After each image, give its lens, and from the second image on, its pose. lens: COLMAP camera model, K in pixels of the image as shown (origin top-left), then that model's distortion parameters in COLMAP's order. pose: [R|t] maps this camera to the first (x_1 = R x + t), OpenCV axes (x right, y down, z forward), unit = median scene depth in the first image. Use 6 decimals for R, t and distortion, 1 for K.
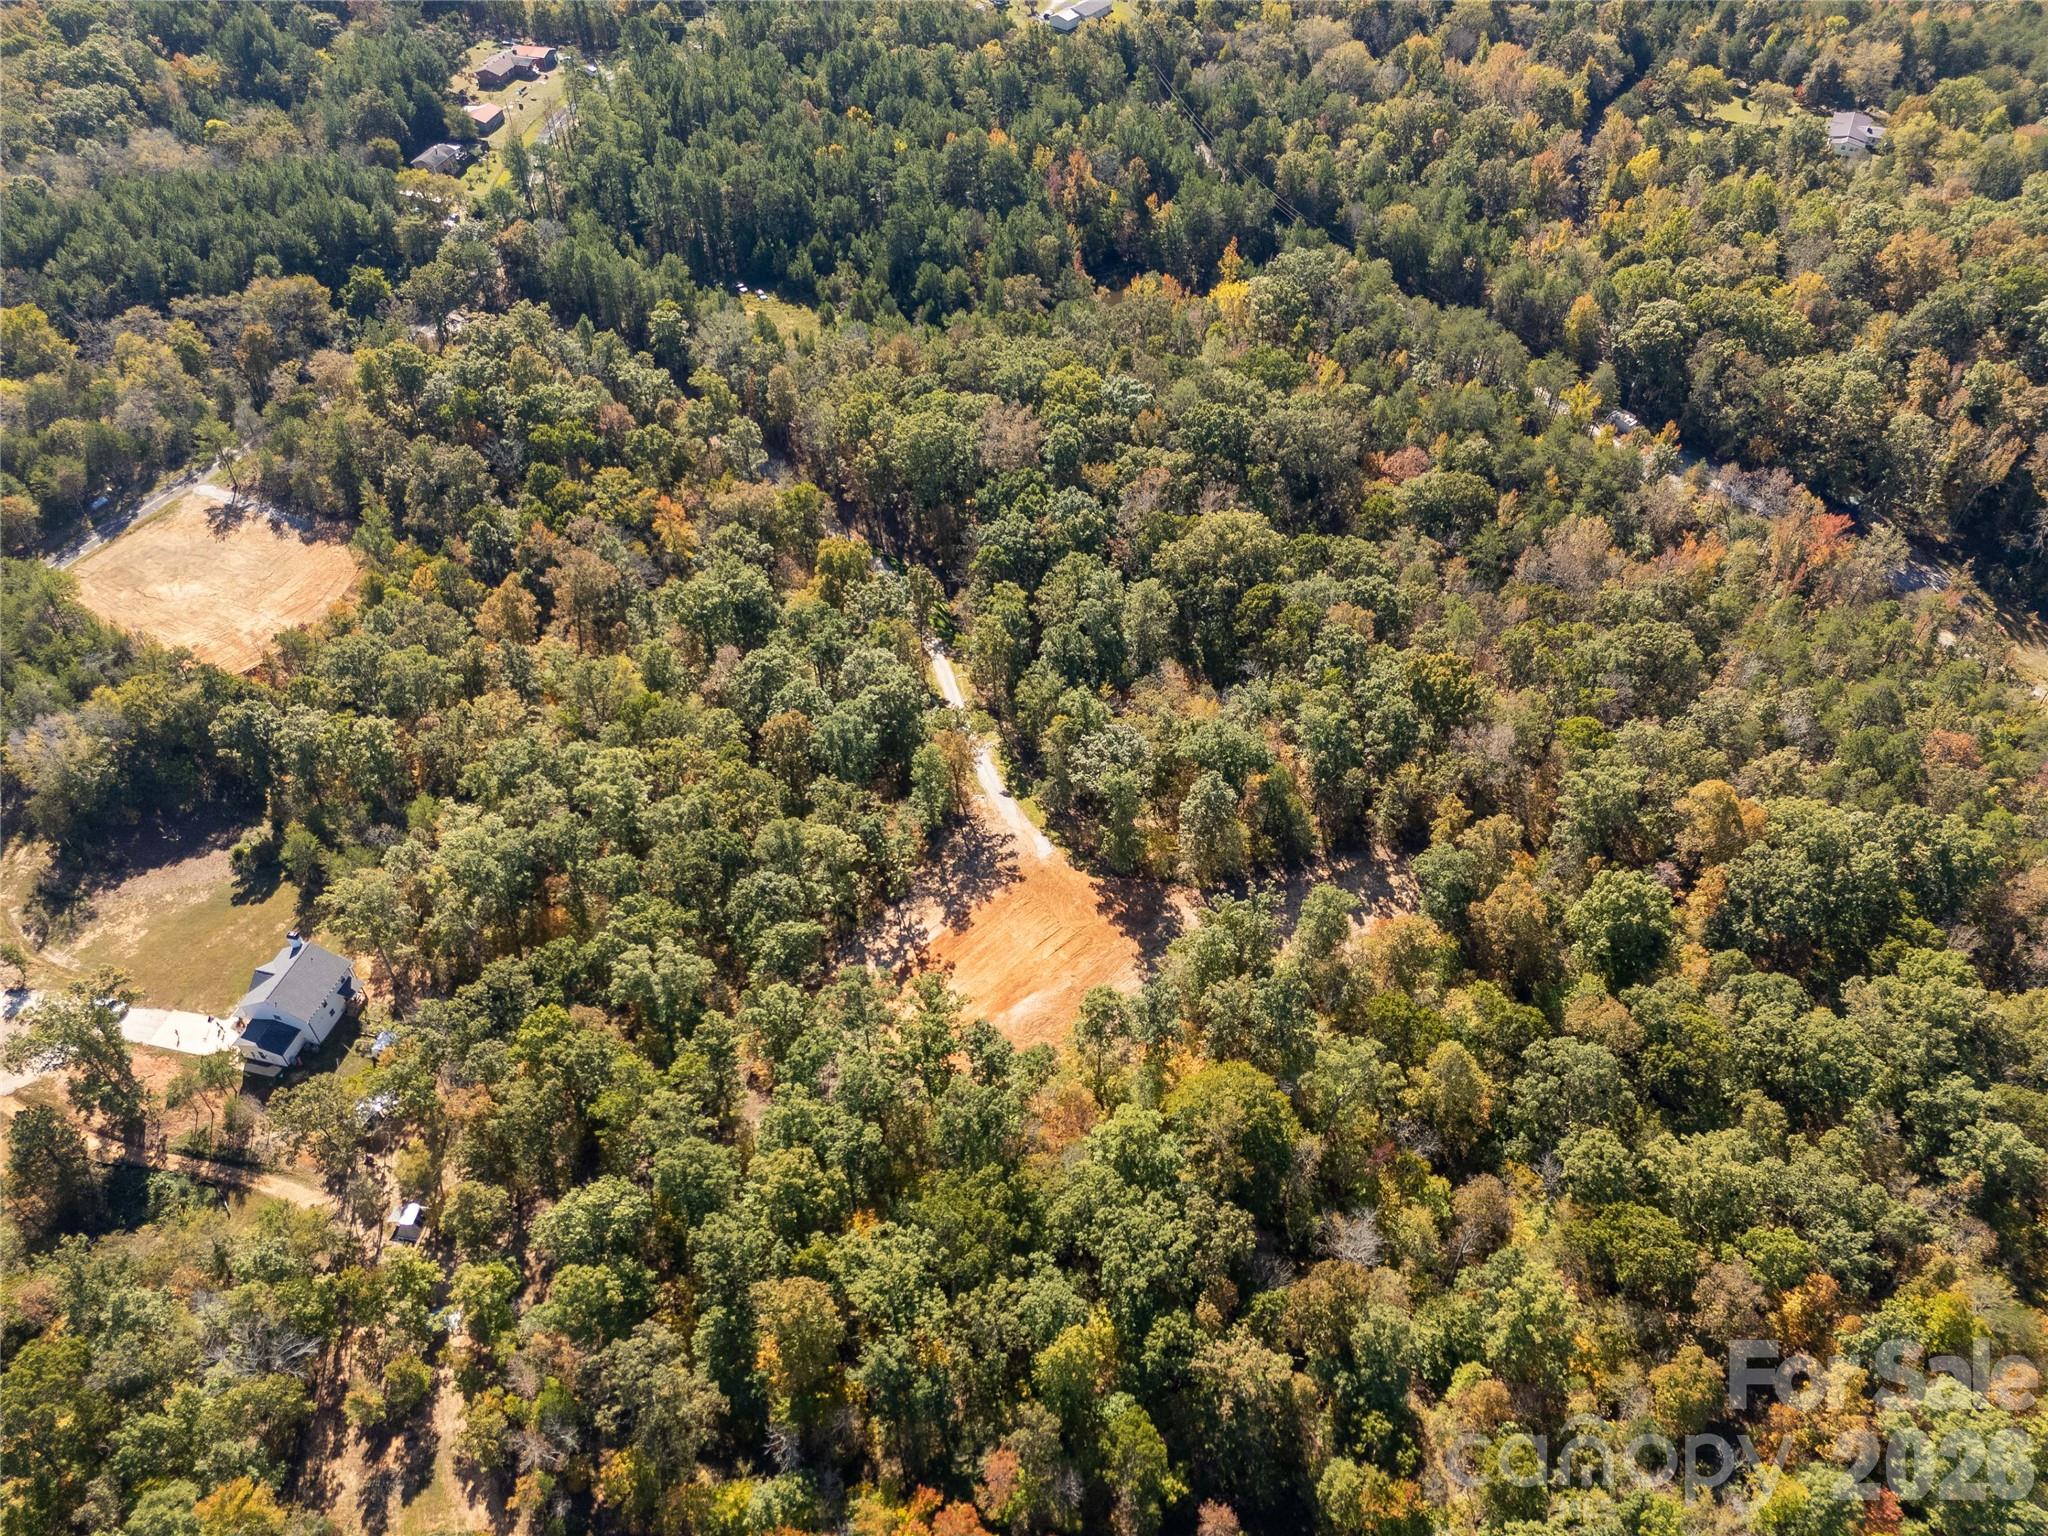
lens RADIAL K [[1499.1, 0, 1020.4], [0, 1499.1, 770.9], [0, 0, 1]] dist [0.090682, -0.083660]
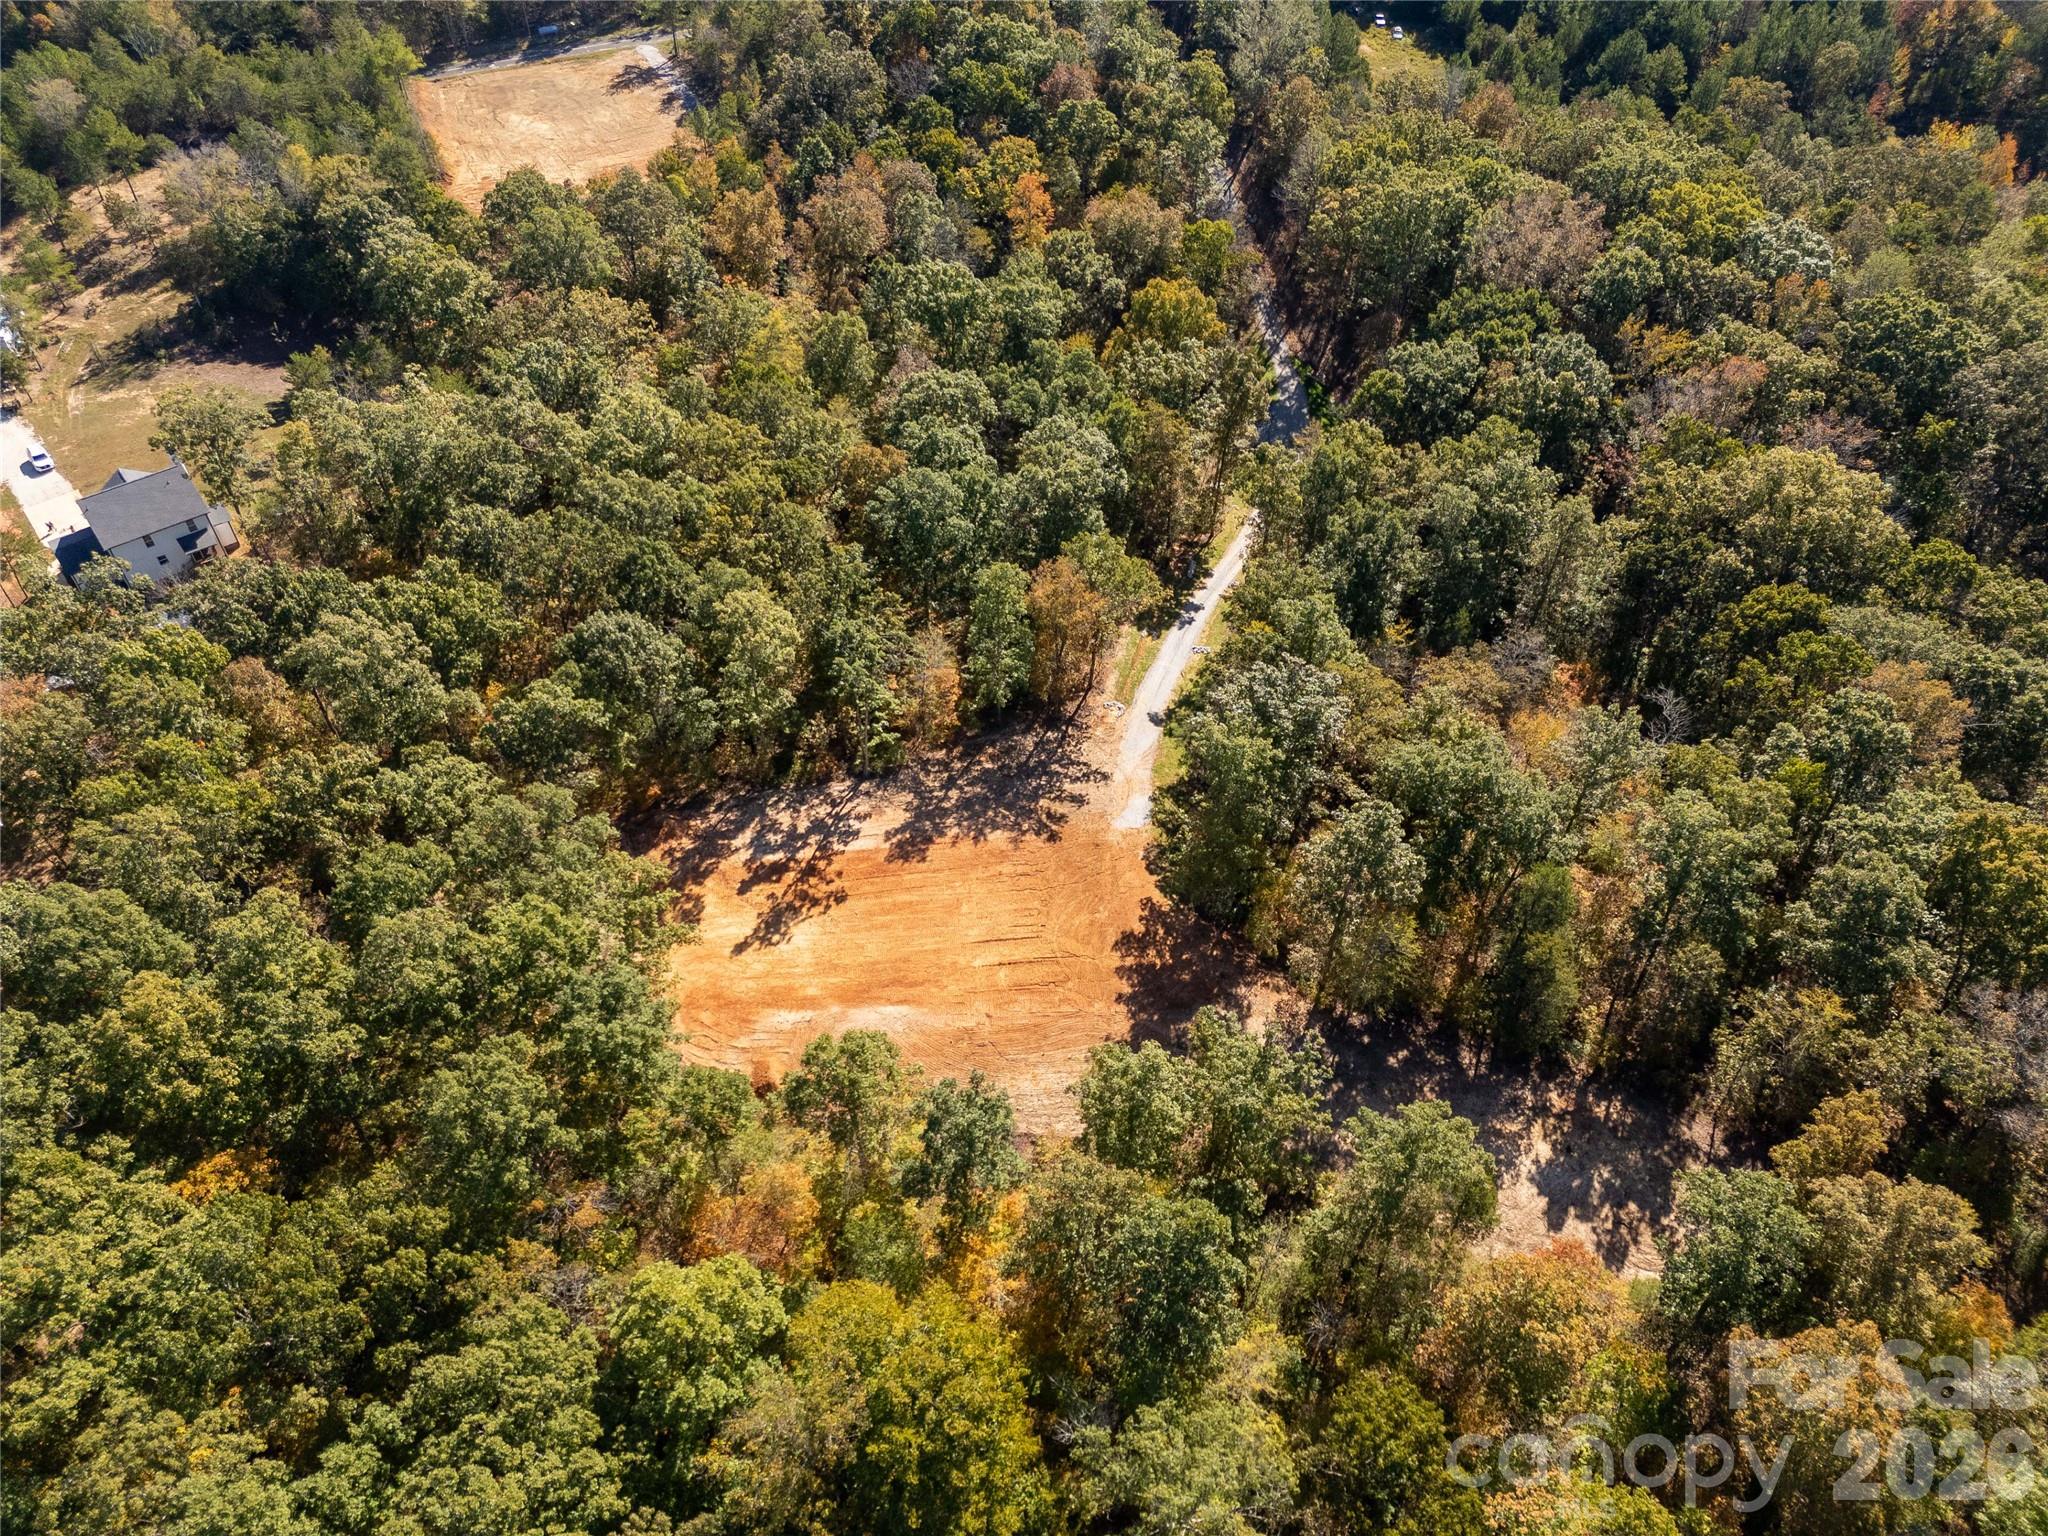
lens RADIAL K [[1499.1, 0, 1020.4], [0, 1499.1, 770.9], [0, 0, 1]] dist [0.090682, -0.083660]
pose [[0.796181, 0.433781, -0.421817, 0.194133], [-0.423224, 0.897485, 0.124102, -0.016583], [0.432408, 0.079716, 0.898148, 0.392493]]
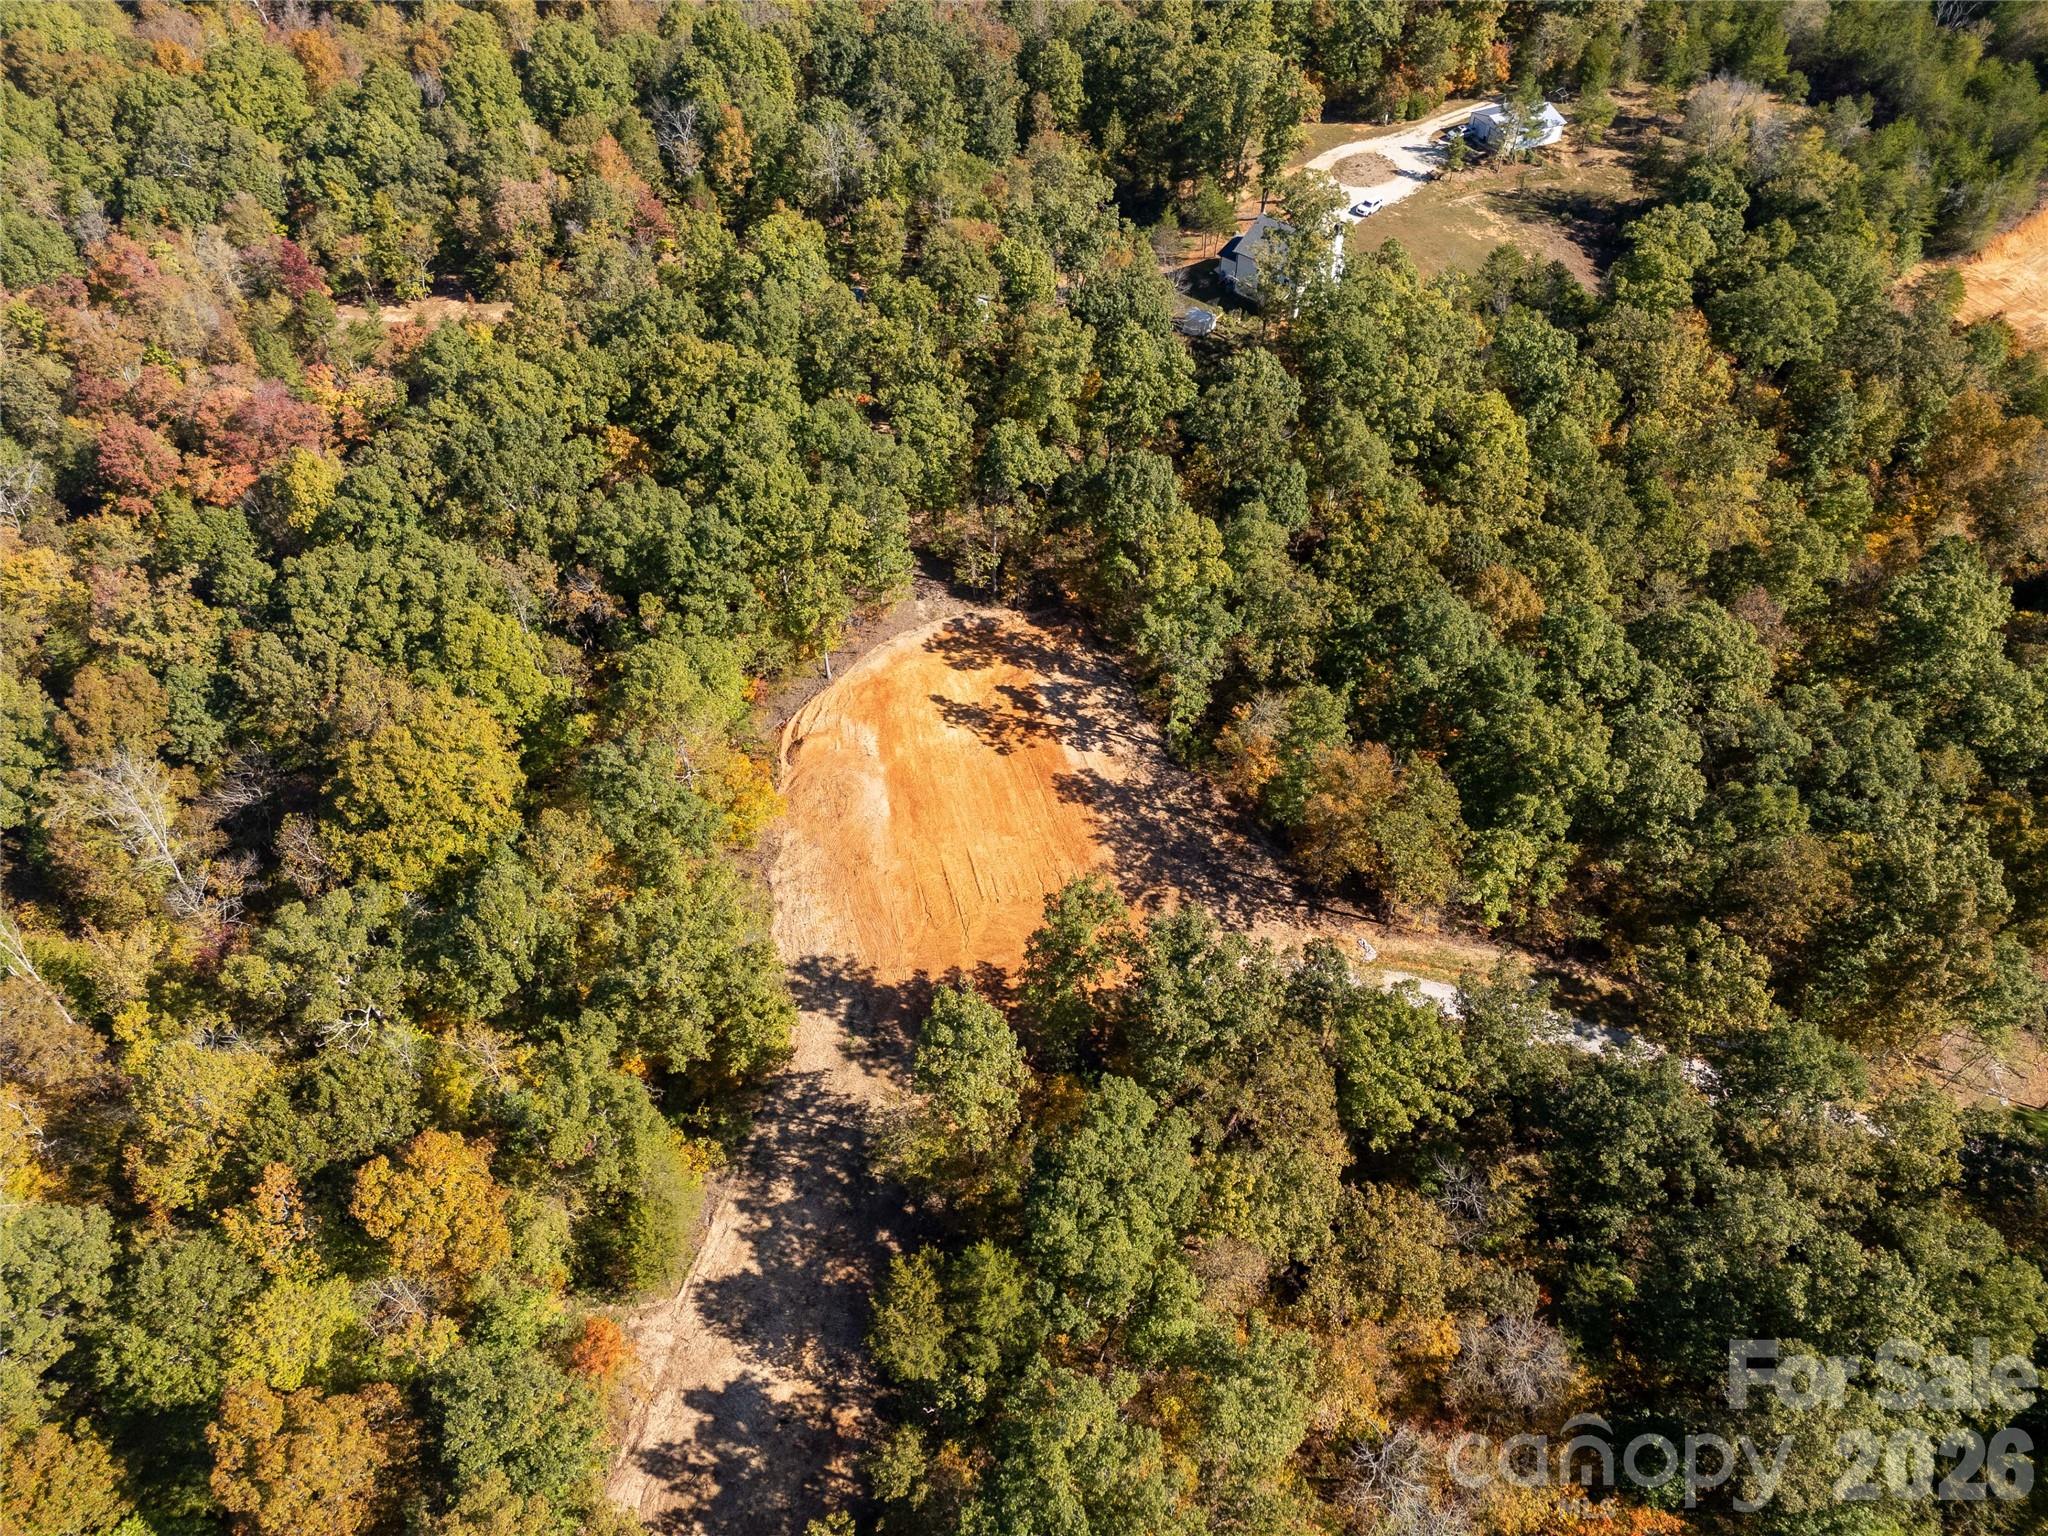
lens RADIAL K [[1499.1, 0, 1020.4], [0, 1499.1, 770.9], [0, 0, 1]] dist [0.090682, -0.083660]
pose [[-0.484296, 0.642172, -0.594199, 0.274709], [-0.605473, 0.244253, 0.757458, -0.293178], [0.631553, 0.726606, 0.270527, 0.670408]]
